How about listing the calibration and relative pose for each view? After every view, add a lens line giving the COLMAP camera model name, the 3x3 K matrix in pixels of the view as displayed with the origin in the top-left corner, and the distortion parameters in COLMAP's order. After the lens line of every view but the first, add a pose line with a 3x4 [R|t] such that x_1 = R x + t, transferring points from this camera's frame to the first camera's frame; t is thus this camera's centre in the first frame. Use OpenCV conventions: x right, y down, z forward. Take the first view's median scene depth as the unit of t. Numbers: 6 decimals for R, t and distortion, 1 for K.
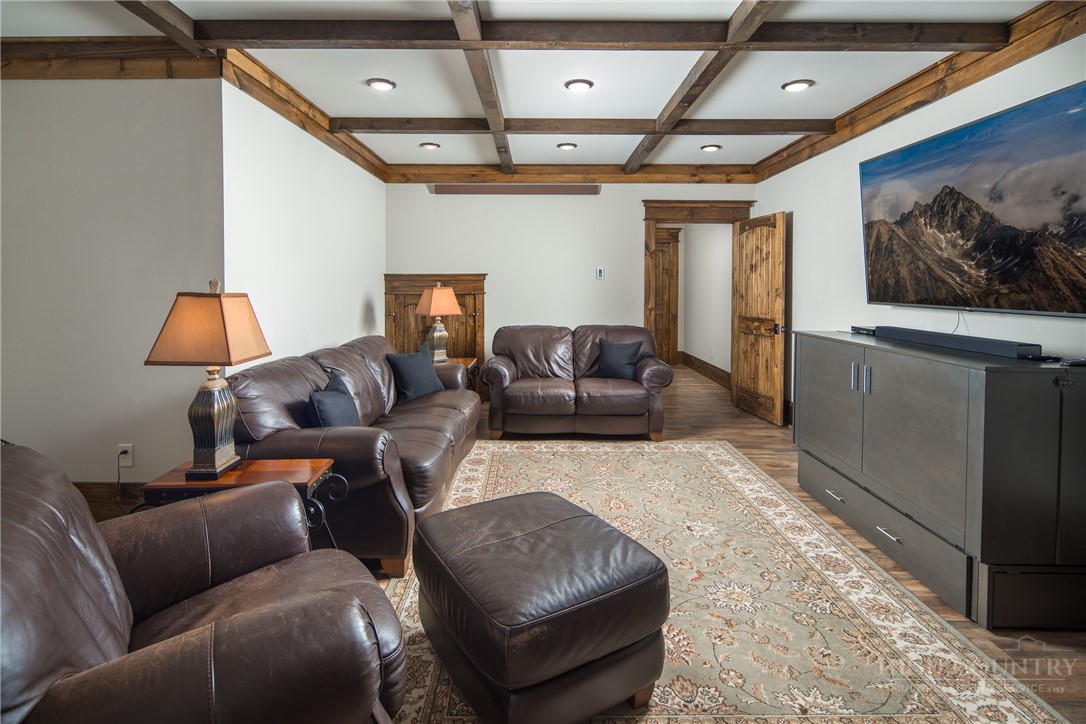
lens RADIAL K [[520.5, 0, 536.1], [0, 520.5, 361.2], [0, 0, 1]] dist [-0.000712, -0.000500]
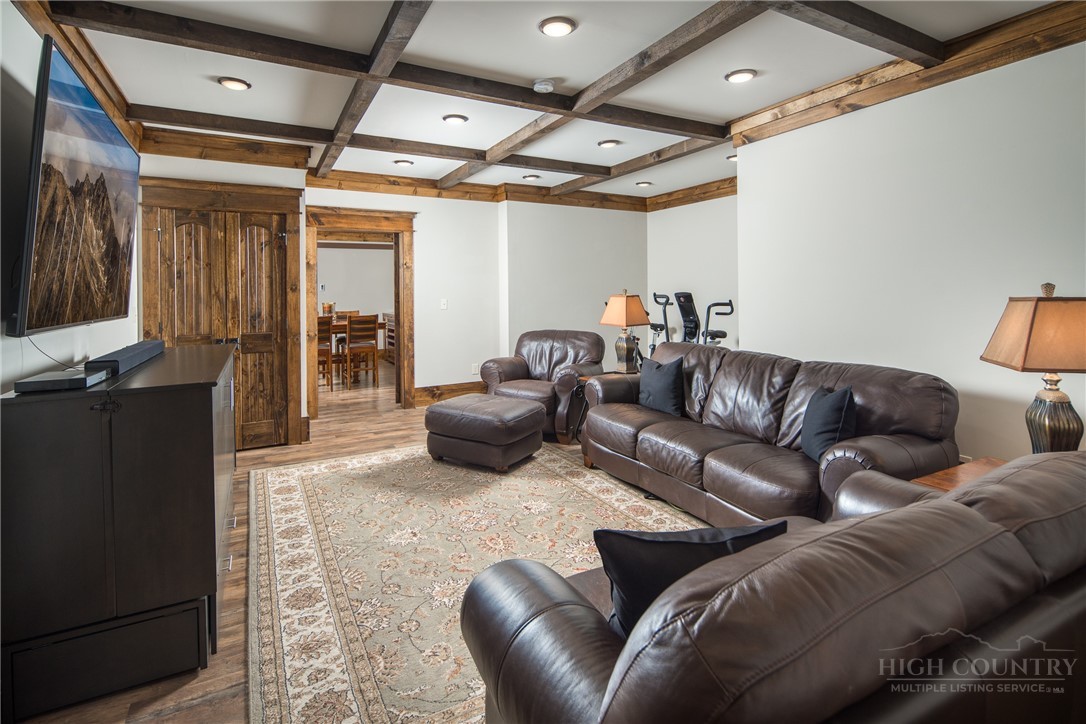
lens RADIAL K [[520.5, 0, 536.1], [0, 520.5, 361.2], [0, 0, 1]] dist [-0.000712, -0.000500]
pose [[-0.879924, 0.067470, -0.470299, 0.537313], [-0.064597, 0.963685, 0.259112, -0.275597], [0.470703, 0.258379, -0.843611, 1.871339]]
